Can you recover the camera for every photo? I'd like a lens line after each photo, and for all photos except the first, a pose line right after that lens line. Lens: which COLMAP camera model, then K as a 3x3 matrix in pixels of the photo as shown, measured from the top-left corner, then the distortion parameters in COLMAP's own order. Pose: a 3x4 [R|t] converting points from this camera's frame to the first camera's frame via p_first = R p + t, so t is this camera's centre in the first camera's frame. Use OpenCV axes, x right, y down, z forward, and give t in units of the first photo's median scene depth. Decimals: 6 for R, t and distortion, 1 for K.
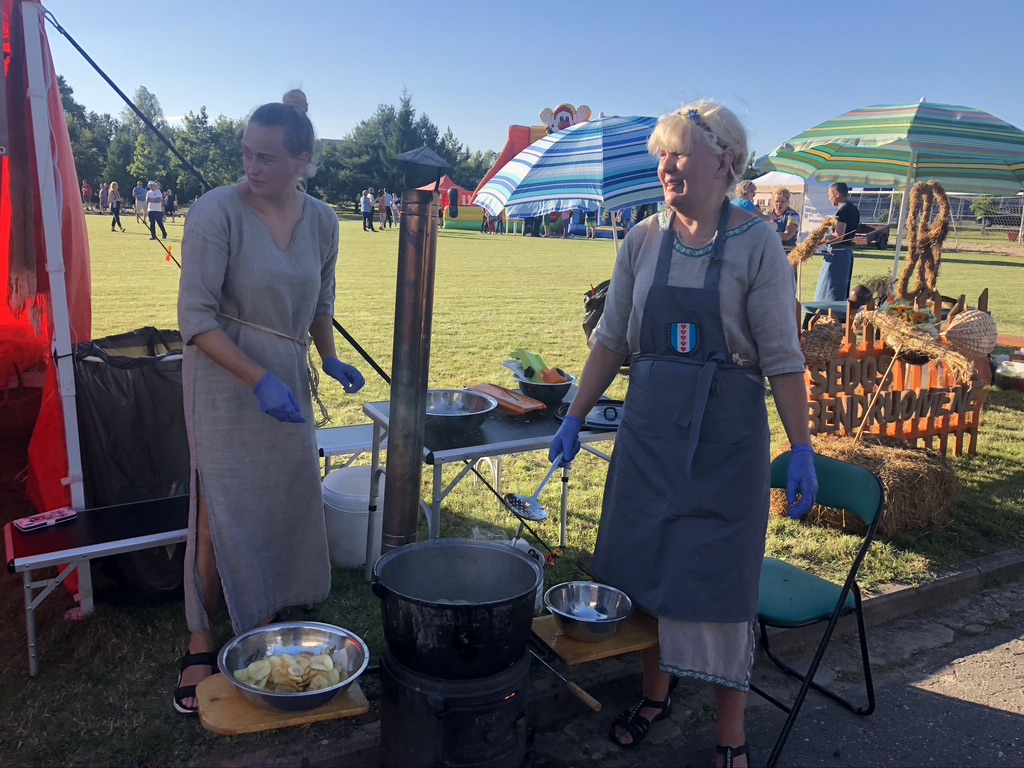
lens RADIAL K [[821.2, 0, 505.9], [0, 821.2, 385.8], [0, 0, 1]] dist [0.010576, -0.004873]
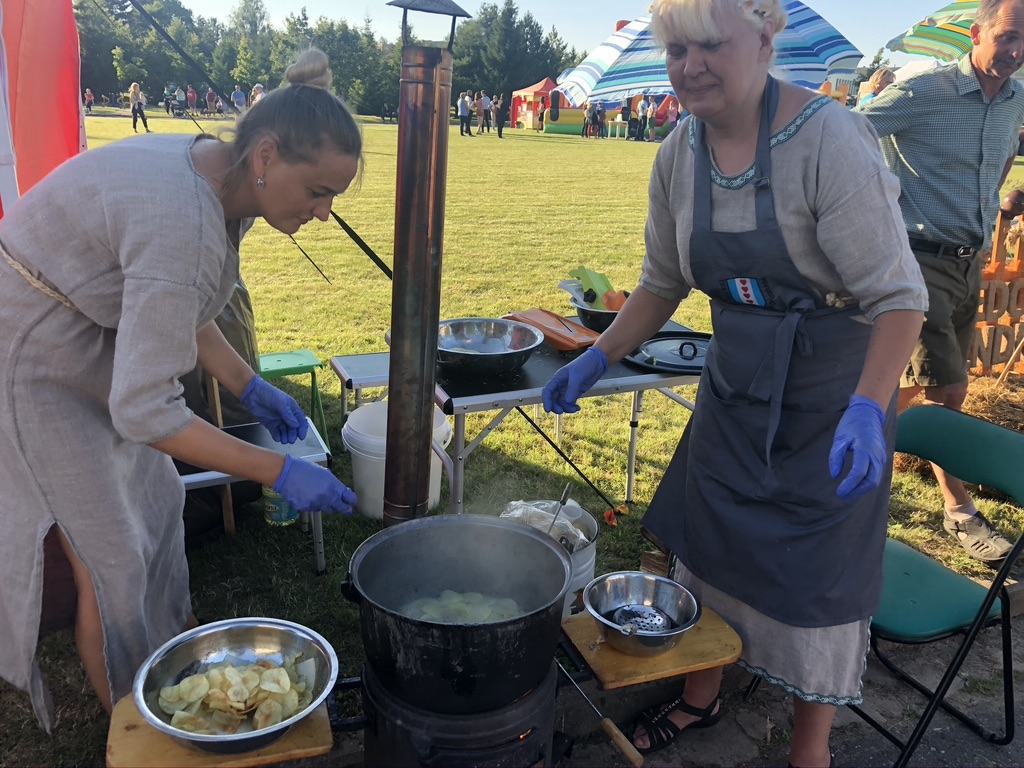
lens RADIAL K [[820.7, 0, 517.3], [0, 820.7, 380.0], [0, 0, 1]] dist [0.014721, -0.017309]
pose [[0.994065, 0.028323, -0.105036, 0.039820], [-0.017538, 0.994608, 0.102215, -0.013749], [0.107365, -0.099766, 0.989201, 0.162076]]
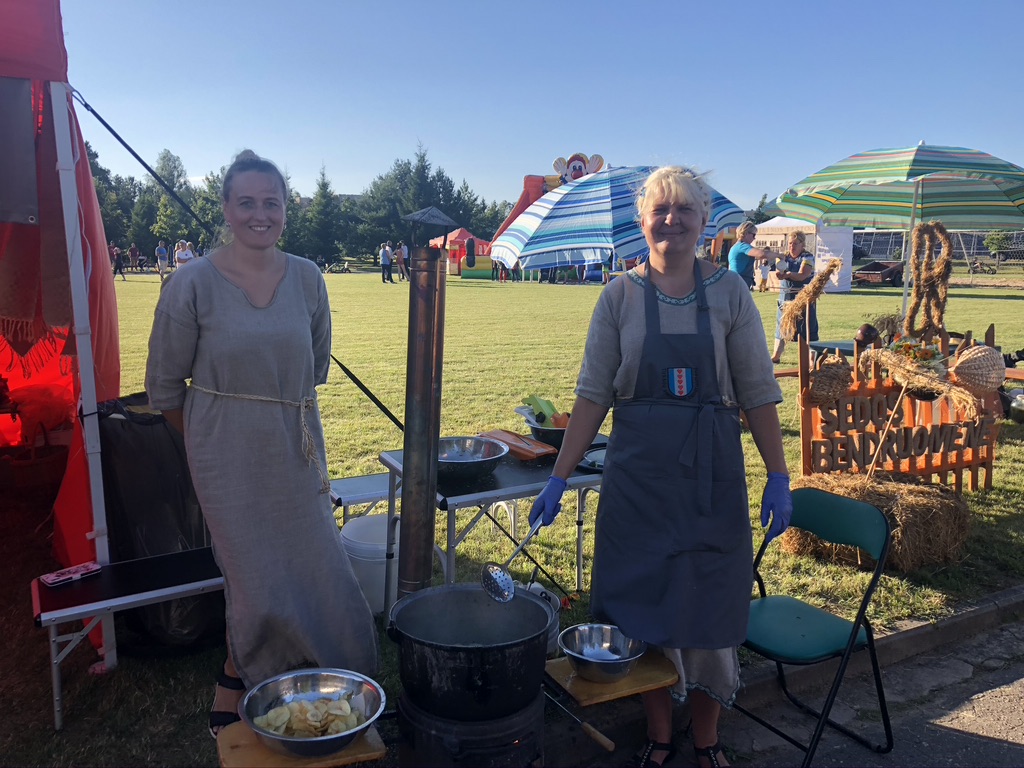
lens RADIAL K [[820.7, 0, 517.3], [0, 820.7, 380.0], [0, 0, 1]] dist [0.014721, -0.017309]
pose [[0.999599, -0.026323, -0.010448, 0.010245], [0.025609, 0.997655, -0.063468, 0.000363], [0.012094, 0.063175, 0.997929, -0.023947]]
